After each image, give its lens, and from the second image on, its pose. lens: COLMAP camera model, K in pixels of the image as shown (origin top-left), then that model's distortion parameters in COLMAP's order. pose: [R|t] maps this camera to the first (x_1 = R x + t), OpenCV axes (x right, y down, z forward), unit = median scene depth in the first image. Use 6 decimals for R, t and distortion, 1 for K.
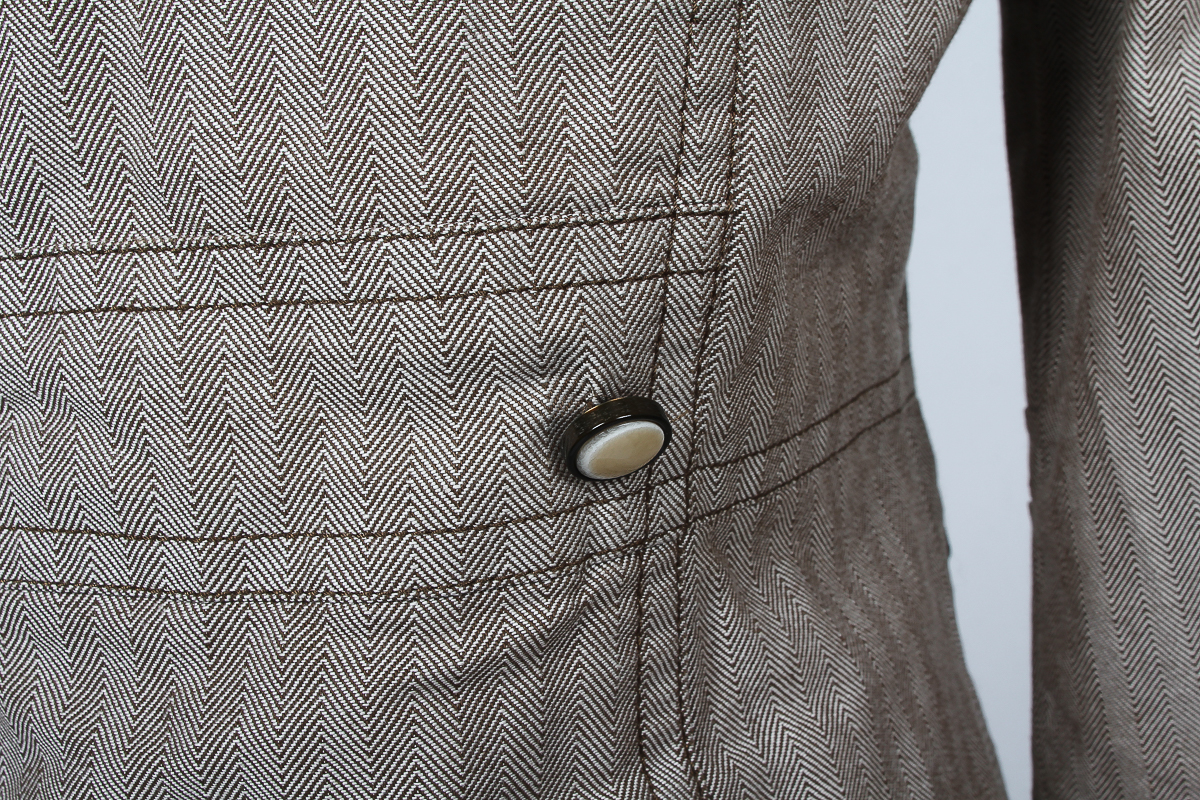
lens RADIAL K [[1285.1, 0, 600.0], [0, 1285.1, 400.0], [0, 0, 1]] dist [-0.106695, -0.005636]
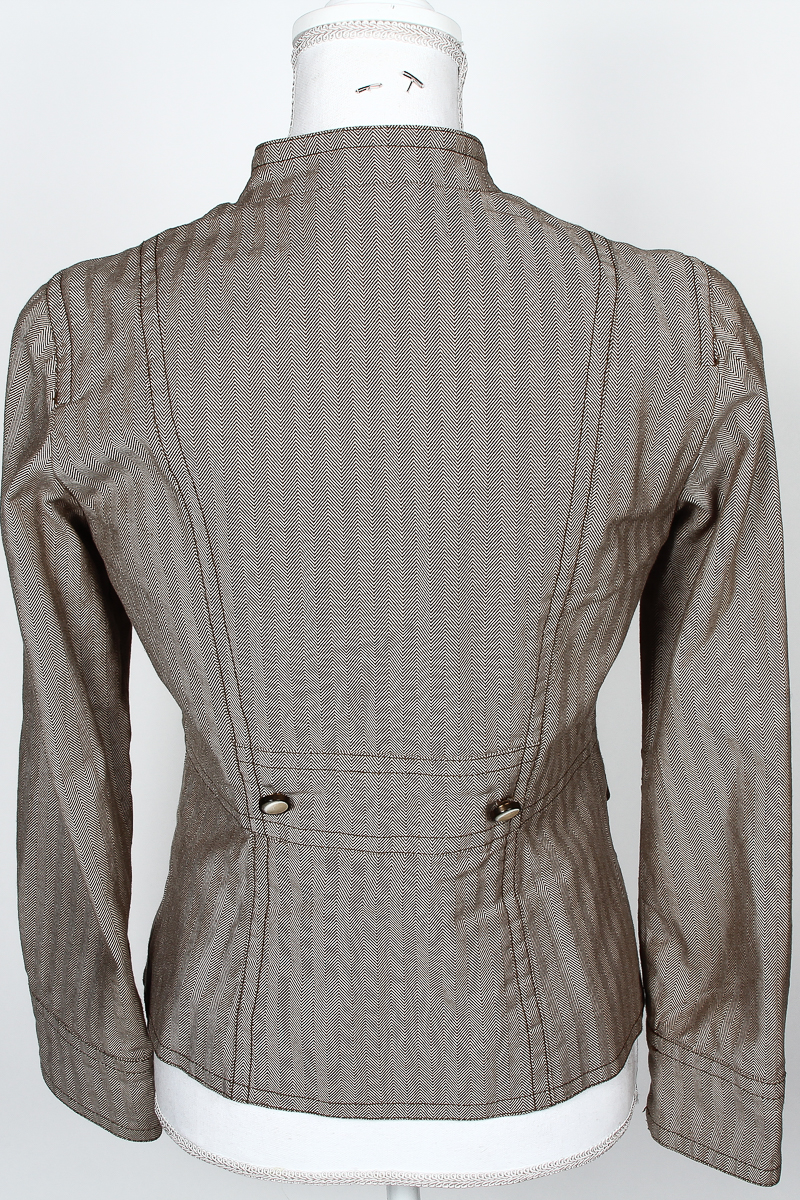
lens RADIAL K [[1285.1, 0, 400.0], [0, 1285.1, 600.0], [0, 0, 1]] dist [-0.106695, -0.005636]
pose [[0.997079, 0.022752, 0.072911, -0.460348], [-0.030852, 0.993232, 0.111974, -0.785953], [-0.069870, -0.113897, 0.991033, -2.009886]]
